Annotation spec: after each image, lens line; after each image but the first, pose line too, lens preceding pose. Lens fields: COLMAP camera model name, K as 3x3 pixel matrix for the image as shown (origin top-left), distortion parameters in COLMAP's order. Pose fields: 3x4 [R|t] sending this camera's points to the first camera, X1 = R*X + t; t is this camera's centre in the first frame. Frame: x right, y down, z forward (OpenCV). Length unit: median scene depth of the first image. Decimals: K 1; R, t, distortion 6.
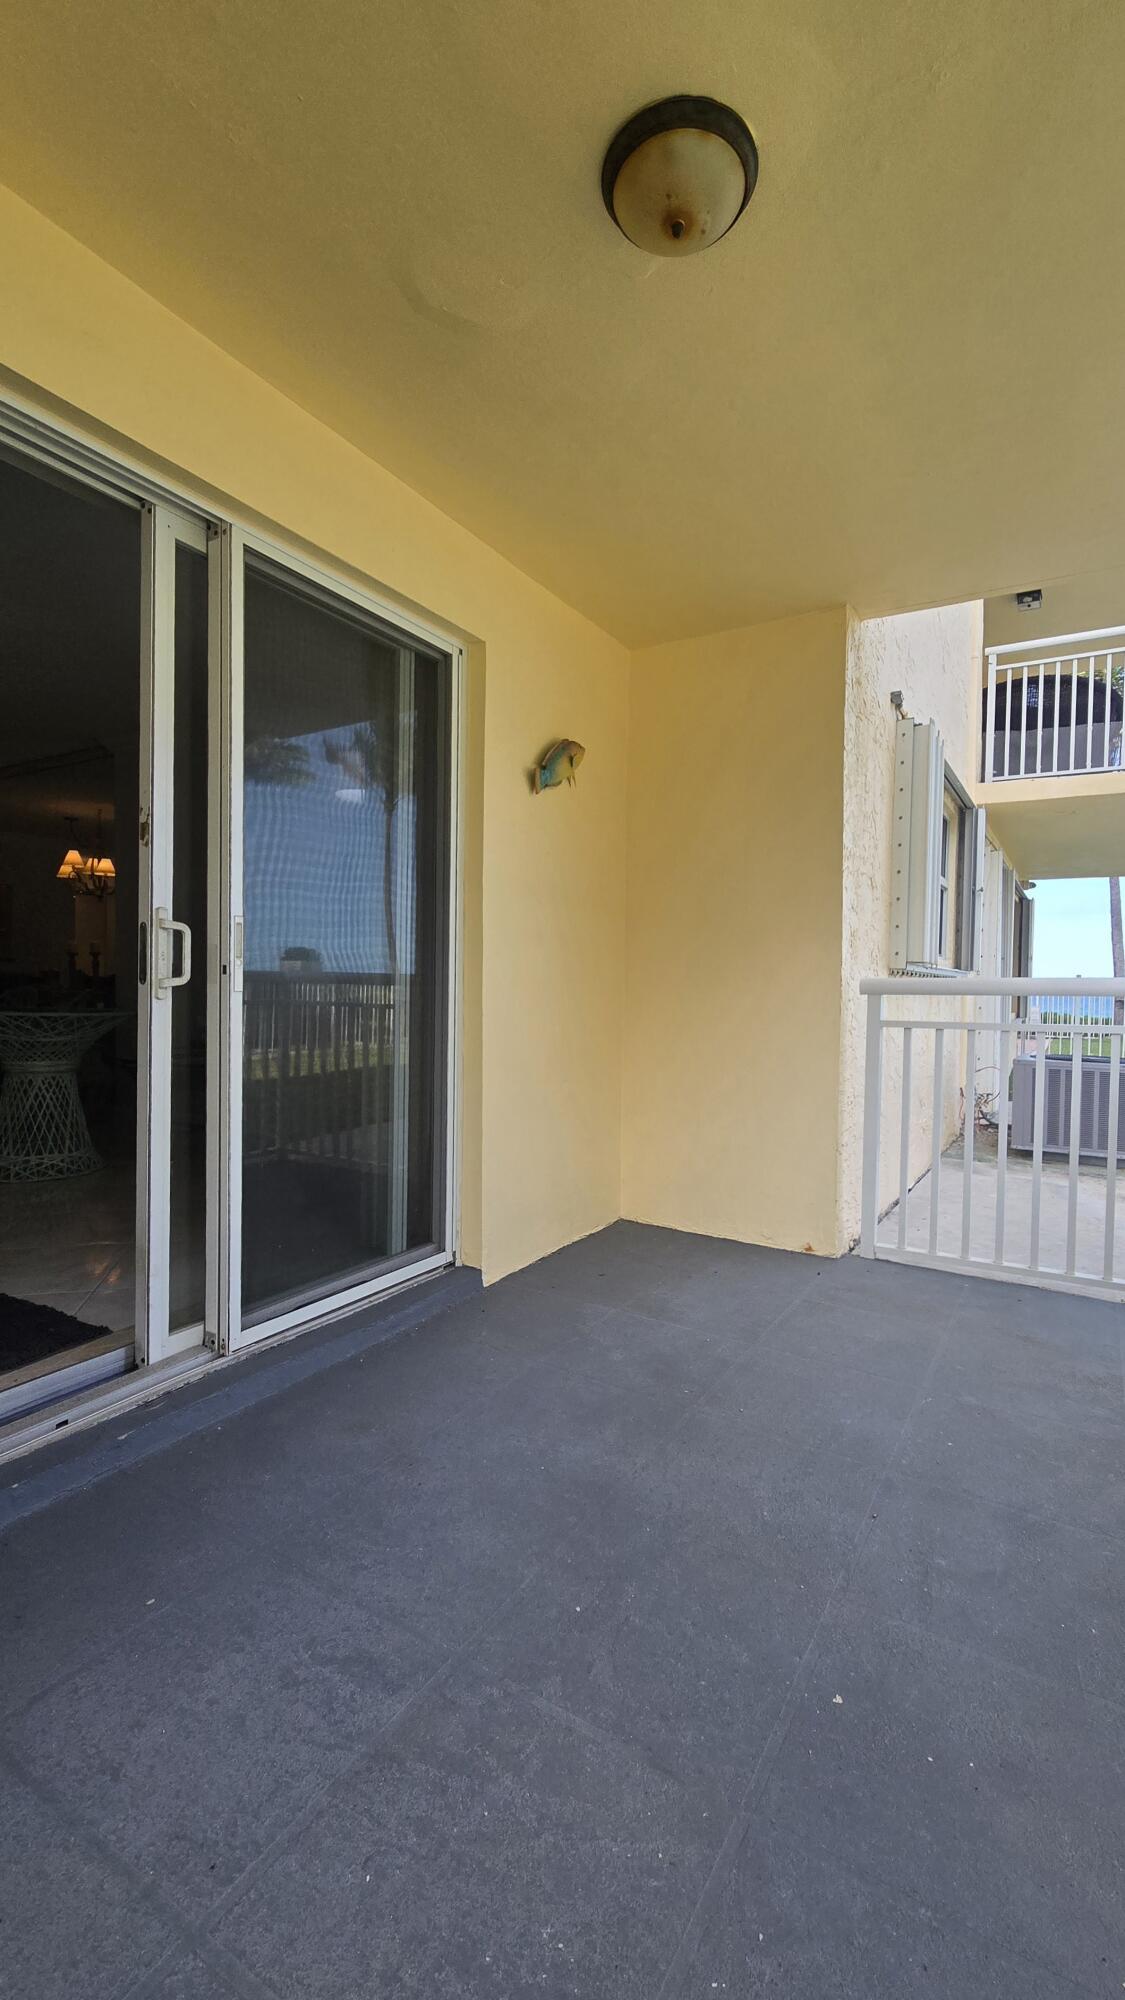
lens RADIAL K [[861.1, 0, 570.0], [0, 861.1, 1018.4], [0, 0, 1]] dist [0.004629, 0.000104]
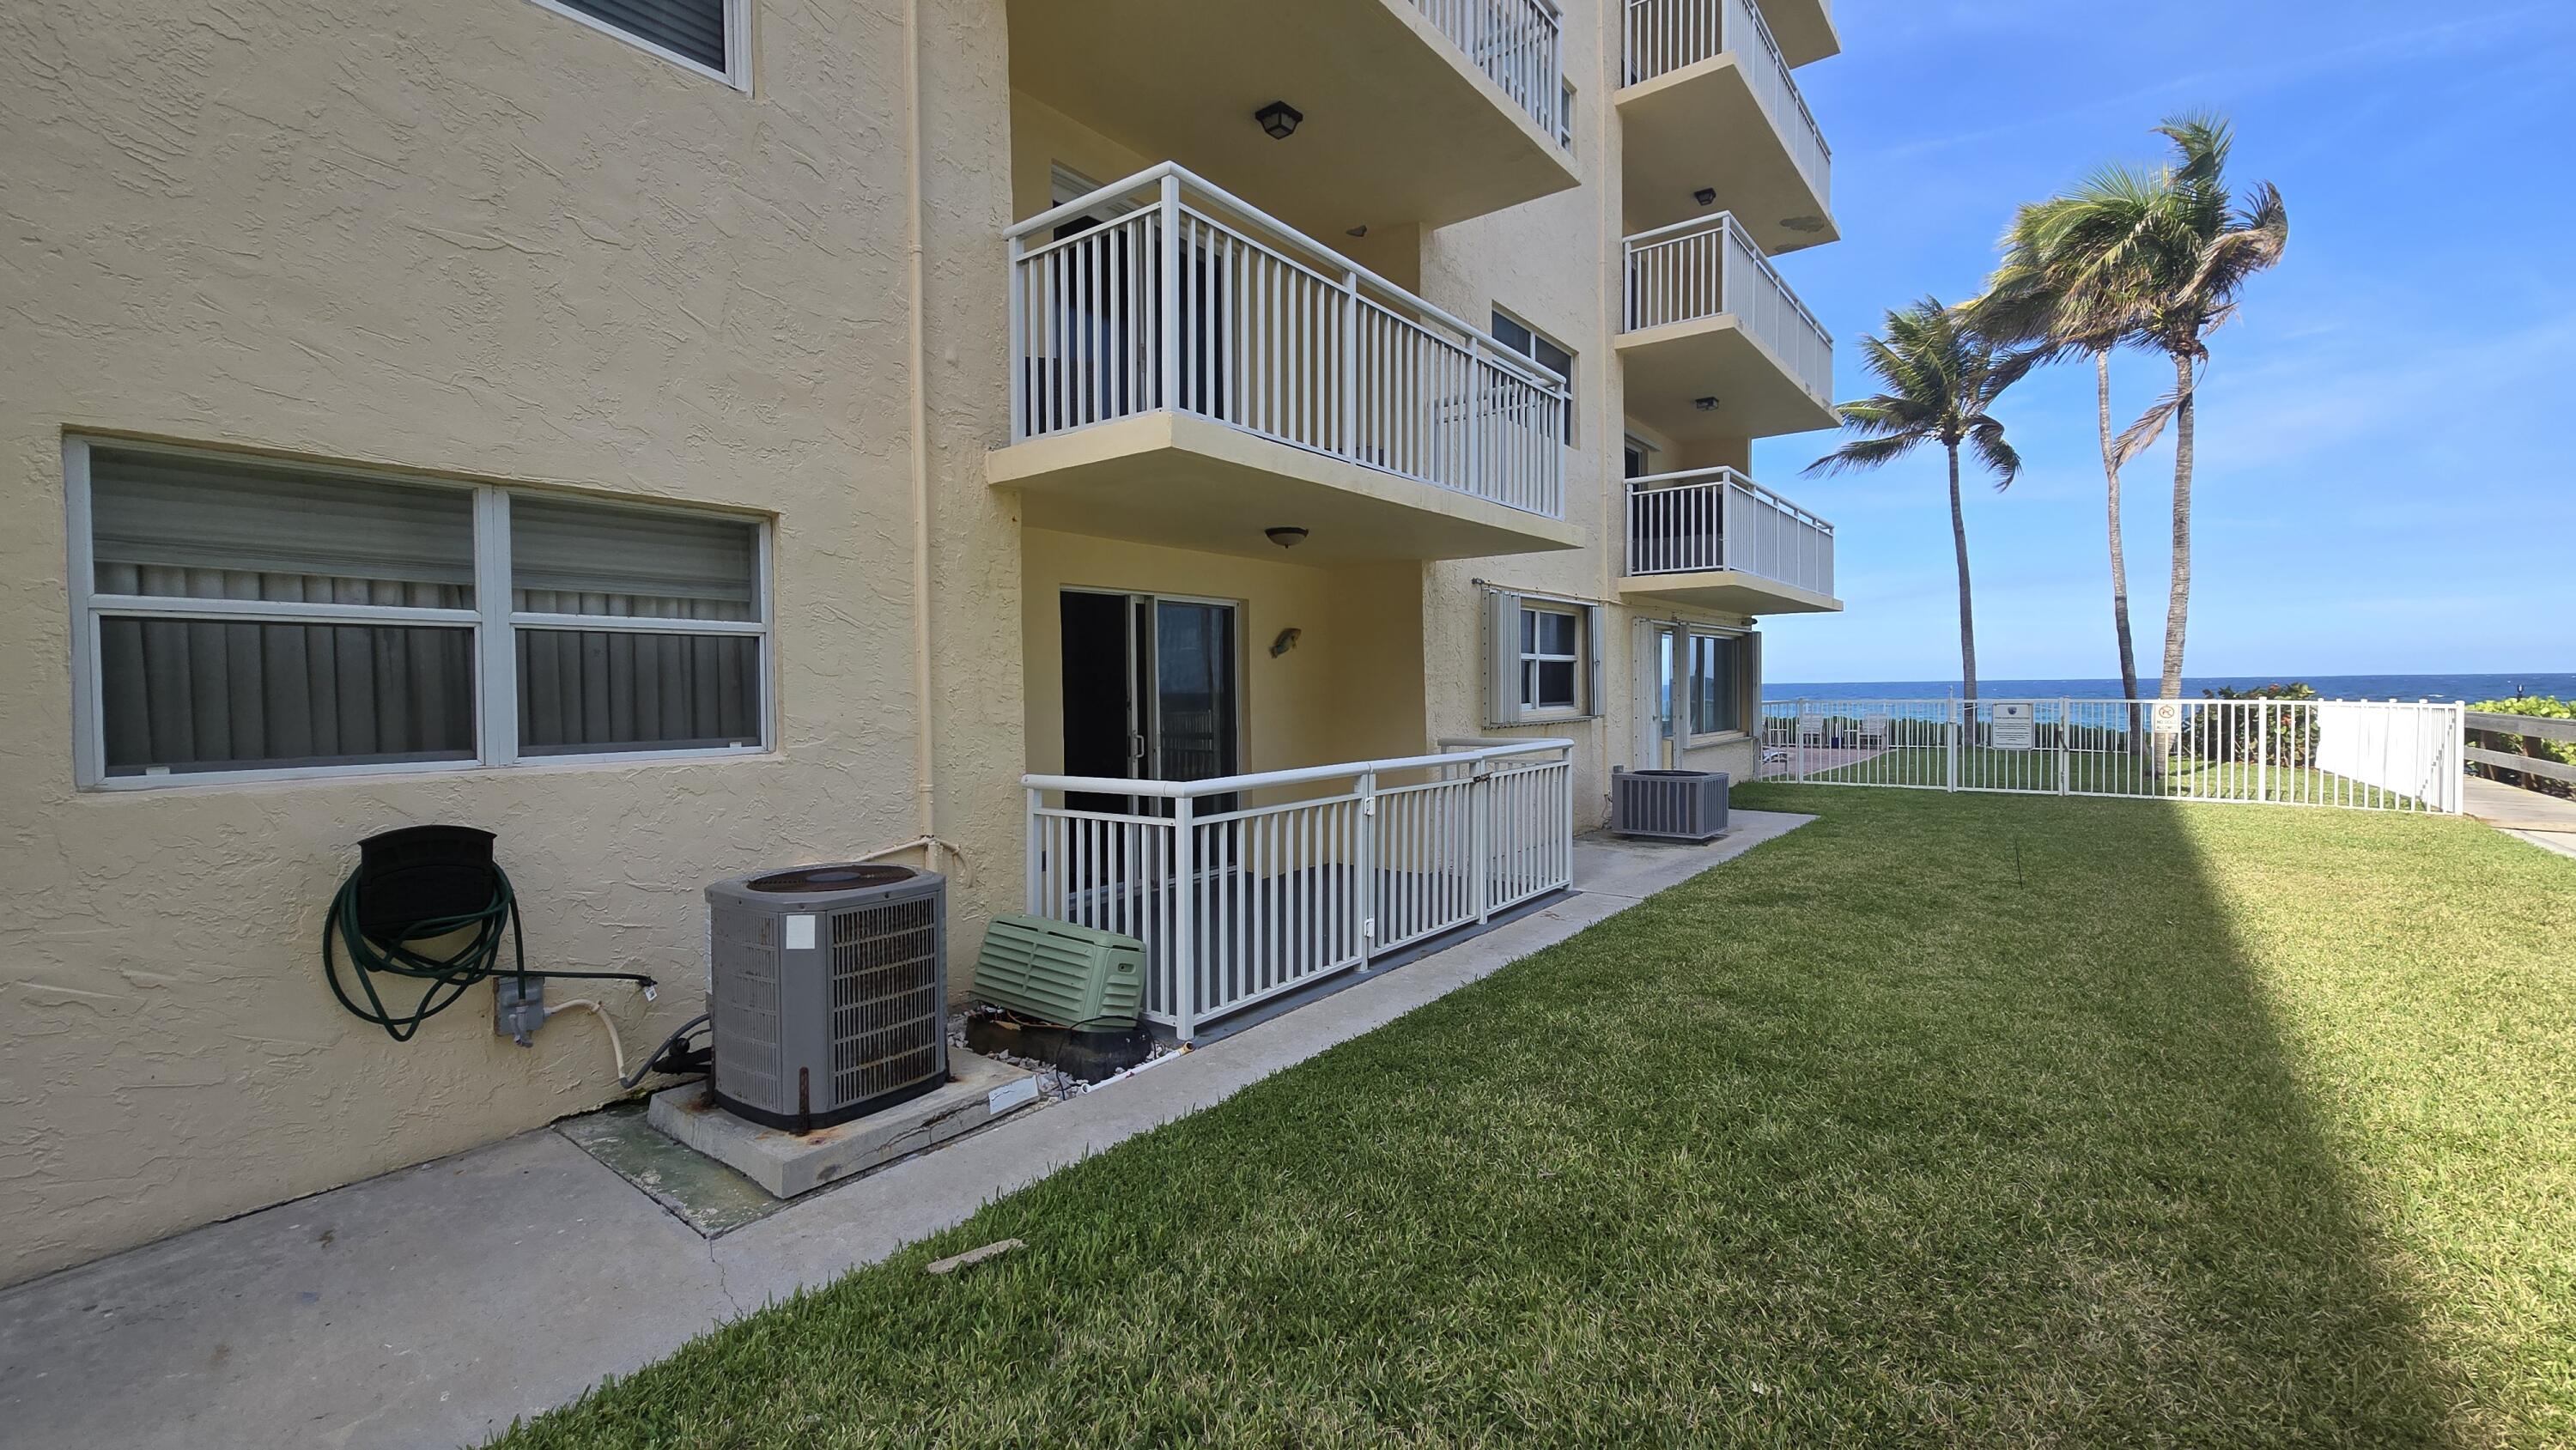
lens RADIAL K [[1058.9, 0, 1293.9], [0, 1058.9, 711.8], [0, 0, 1]] dist [-0.003010, -0.000335]
pose [[0.992155, -0.022636, -0.122944, 0.412489], [0.020758, 0.999648, -0.016534, -0.098858], [0.123274, 0.013853, 0.992276, -2.036245]]
